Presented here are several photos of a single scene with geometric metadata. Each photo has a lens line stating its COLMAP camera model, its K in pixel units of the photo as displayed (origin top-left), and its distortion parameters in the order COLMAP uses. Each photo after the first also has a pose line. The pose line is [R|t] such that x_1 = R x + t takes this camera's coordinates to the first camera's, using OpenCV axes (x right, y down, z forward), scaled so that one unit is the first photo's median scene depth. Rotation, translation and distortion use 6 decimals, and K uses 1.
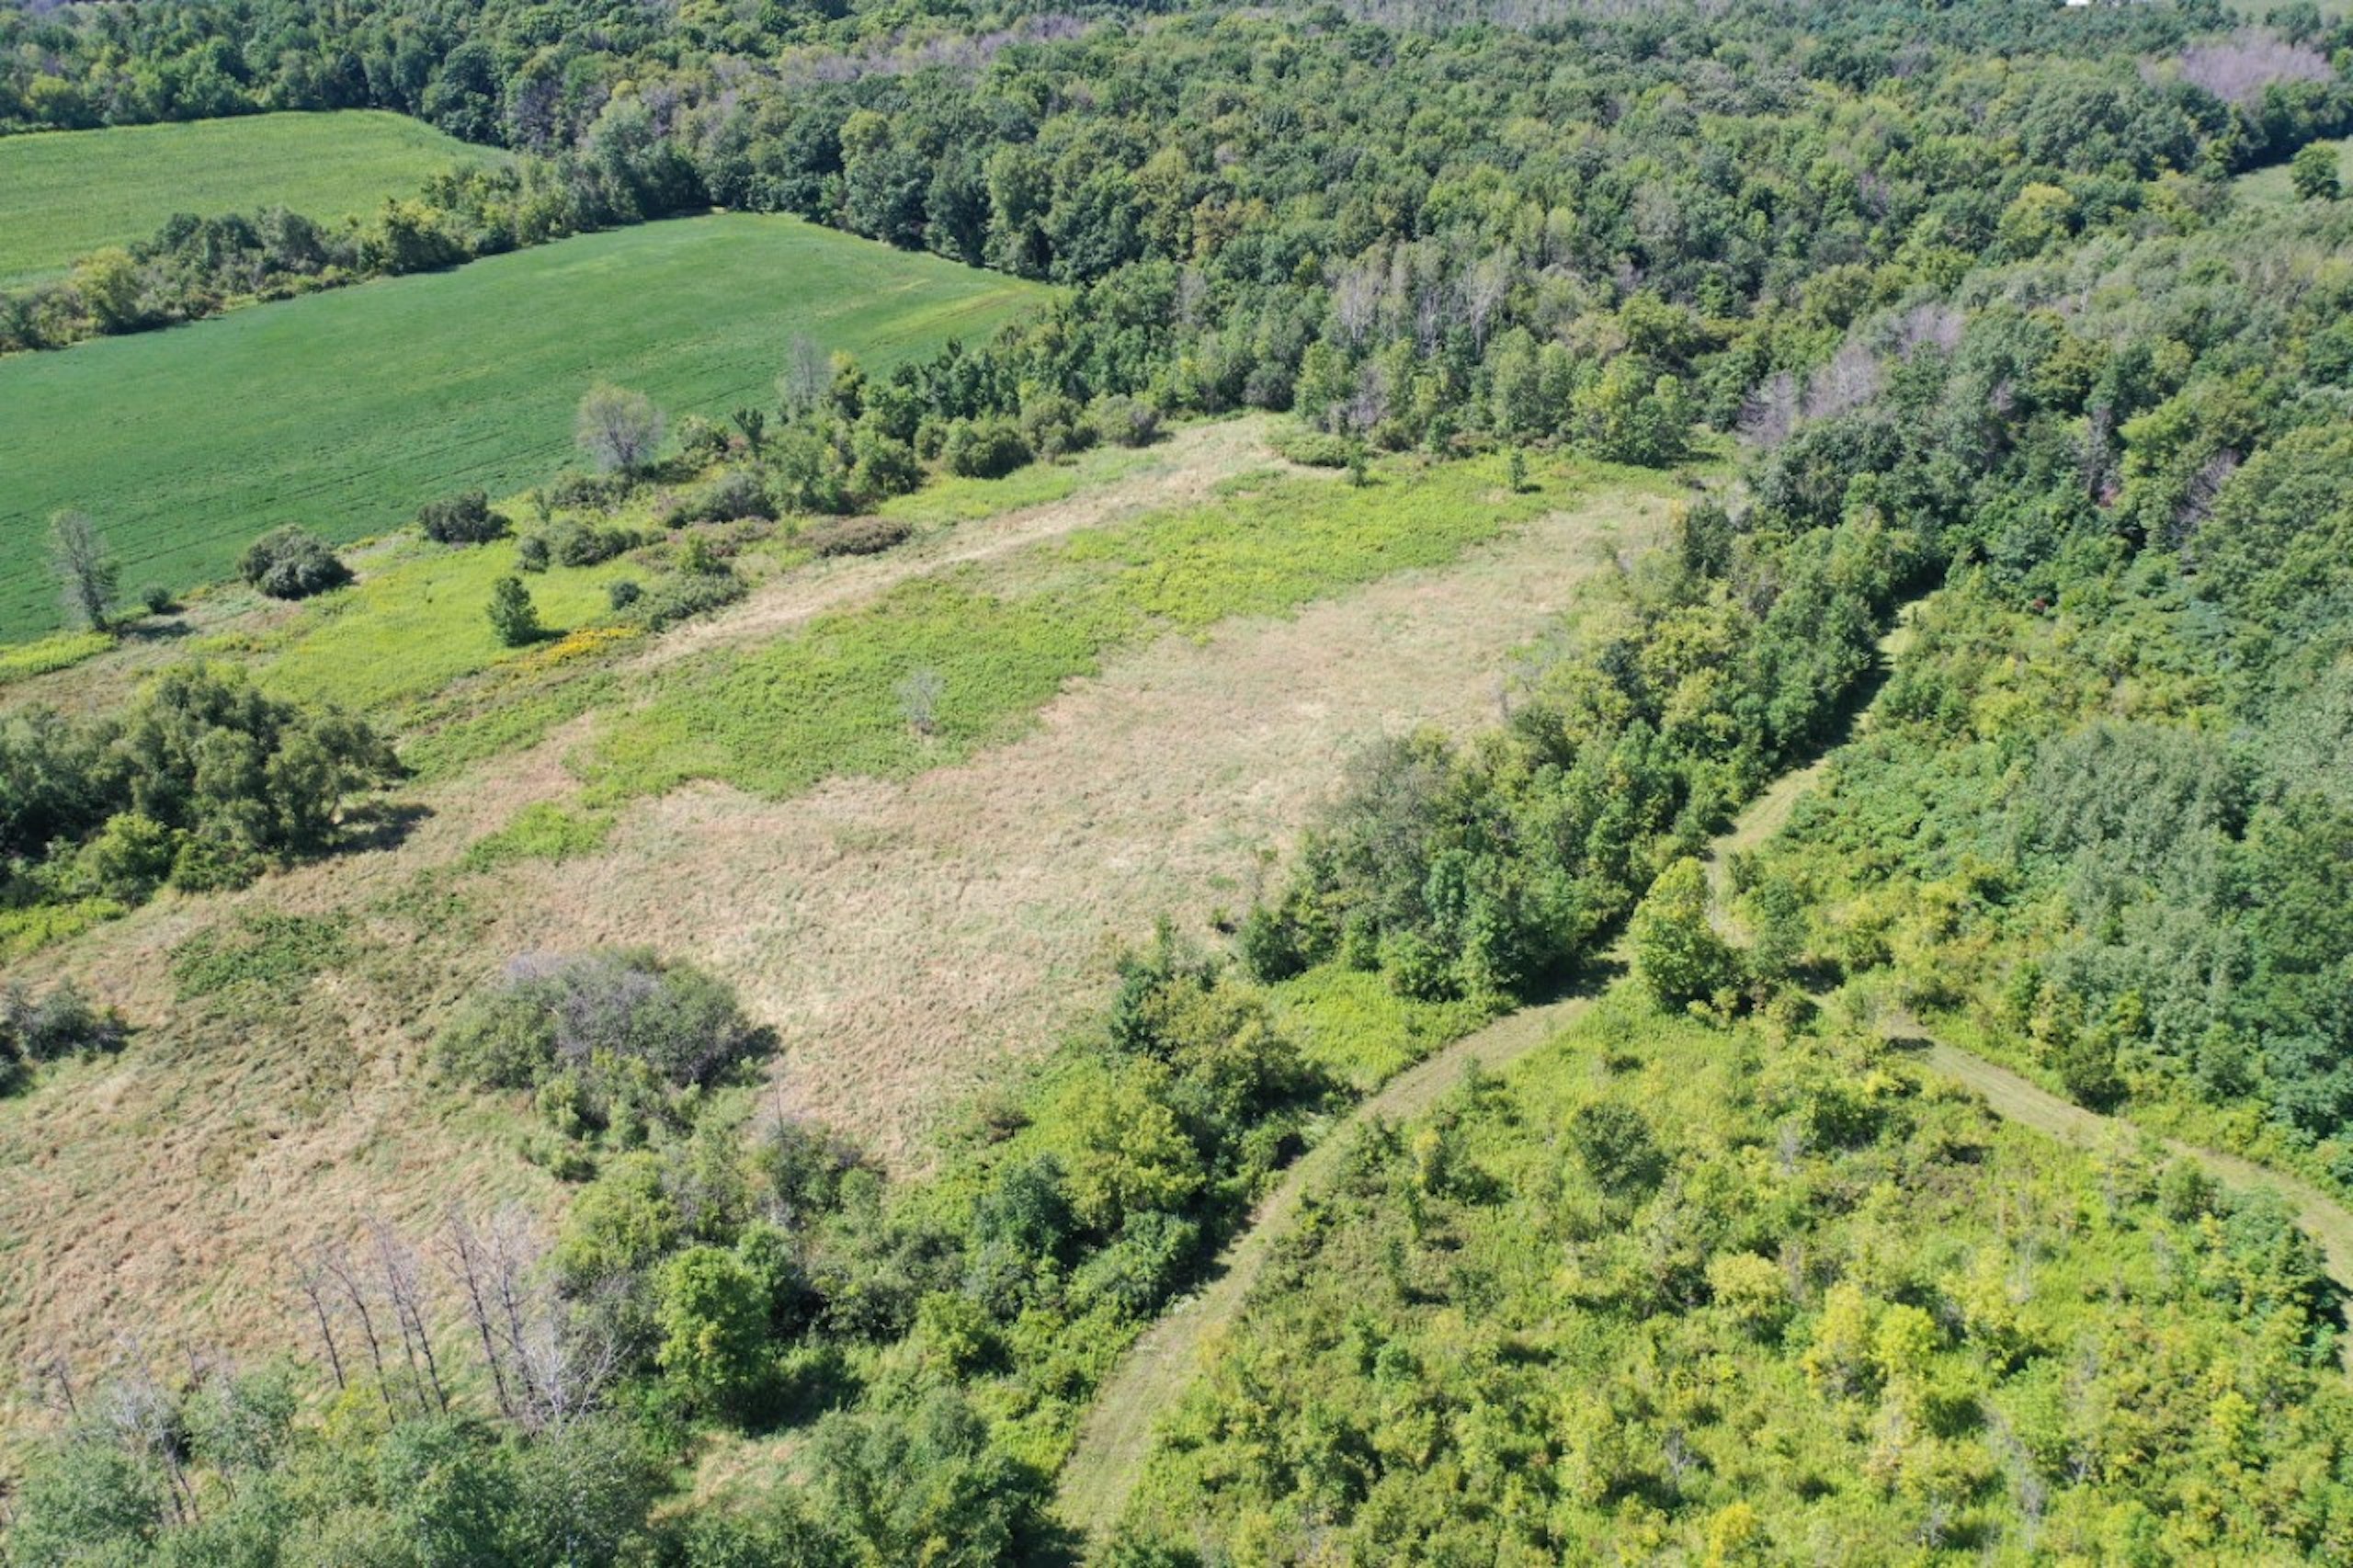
lens RADIAL K [[1877.5, 0, 1178.2], [0, 1877.5, 777.0], [0, 0, 1]] dist [0.008573, -0.001101]
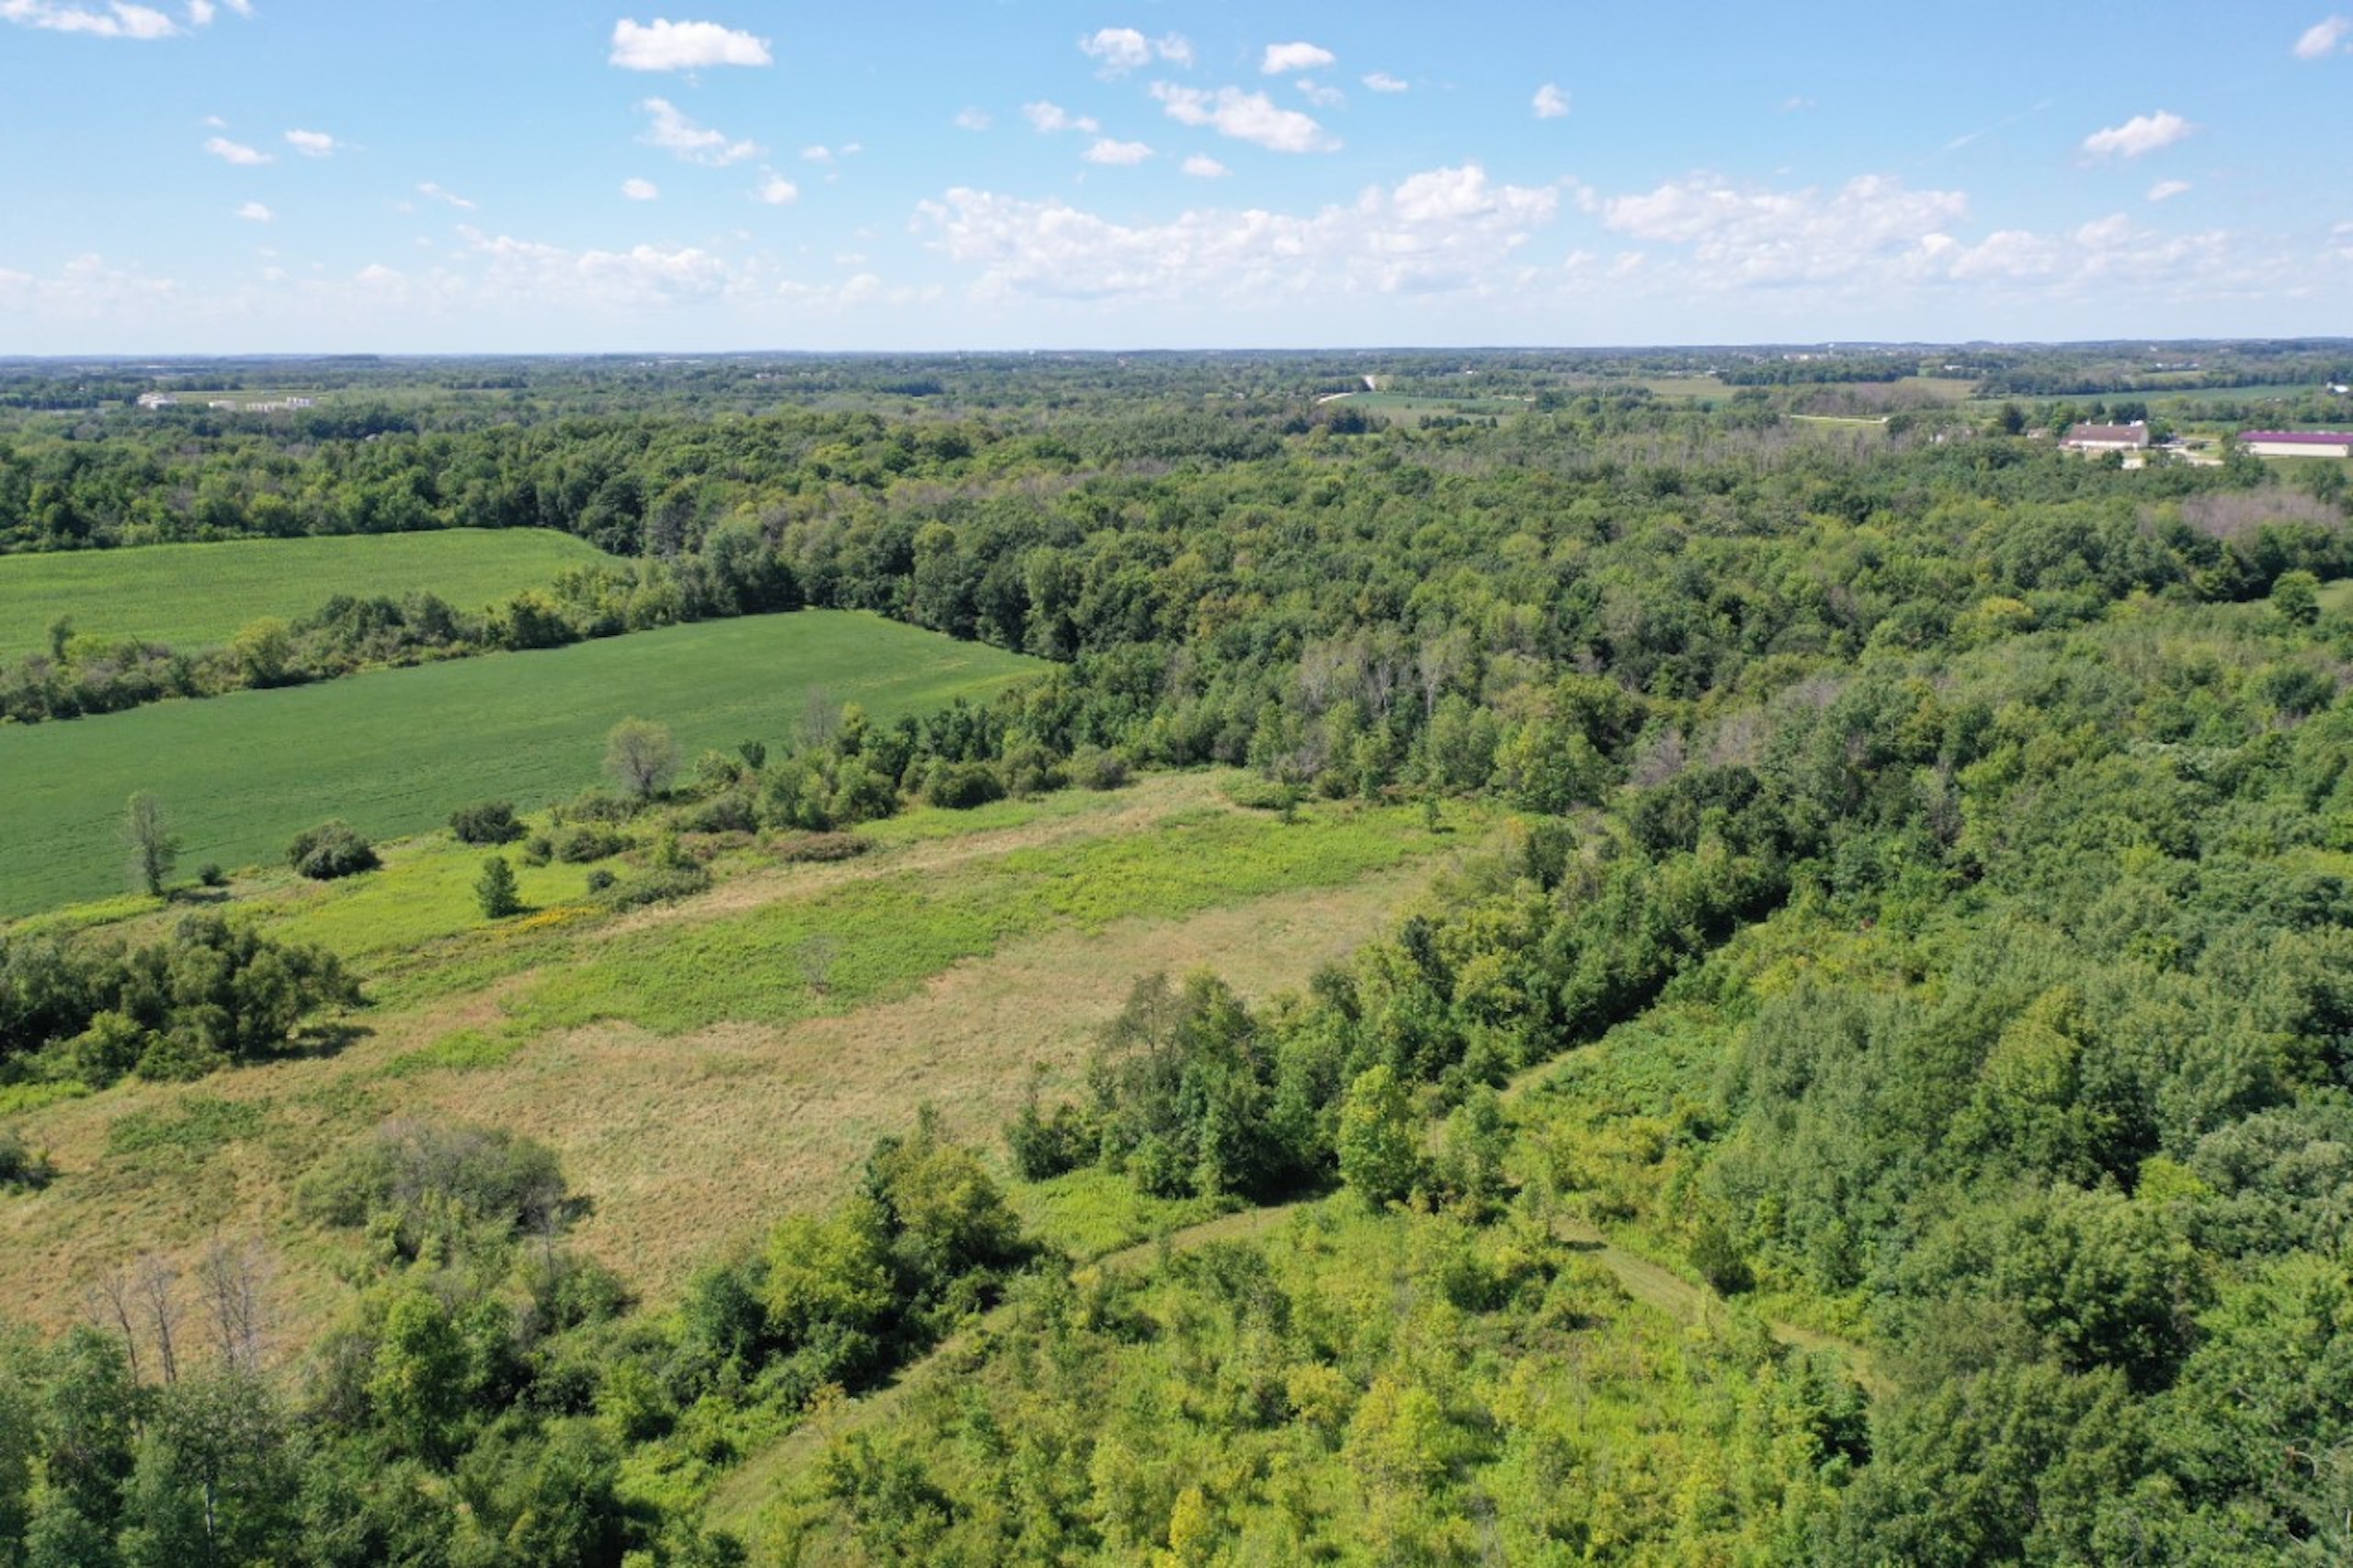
lens RADIAL K [[1877.5, 0, 1178.2], [0, 1877.5, 777.0], [0, 0, 1]] dist [0.008573, -0.001101]
pose [[0.995503, 0.025348, -0.091271, 0.140613], [-0.045862, 0.972049, -0.230255, 0.079059], [0.082883, 0.233406, 0.968841, -0.078587]]
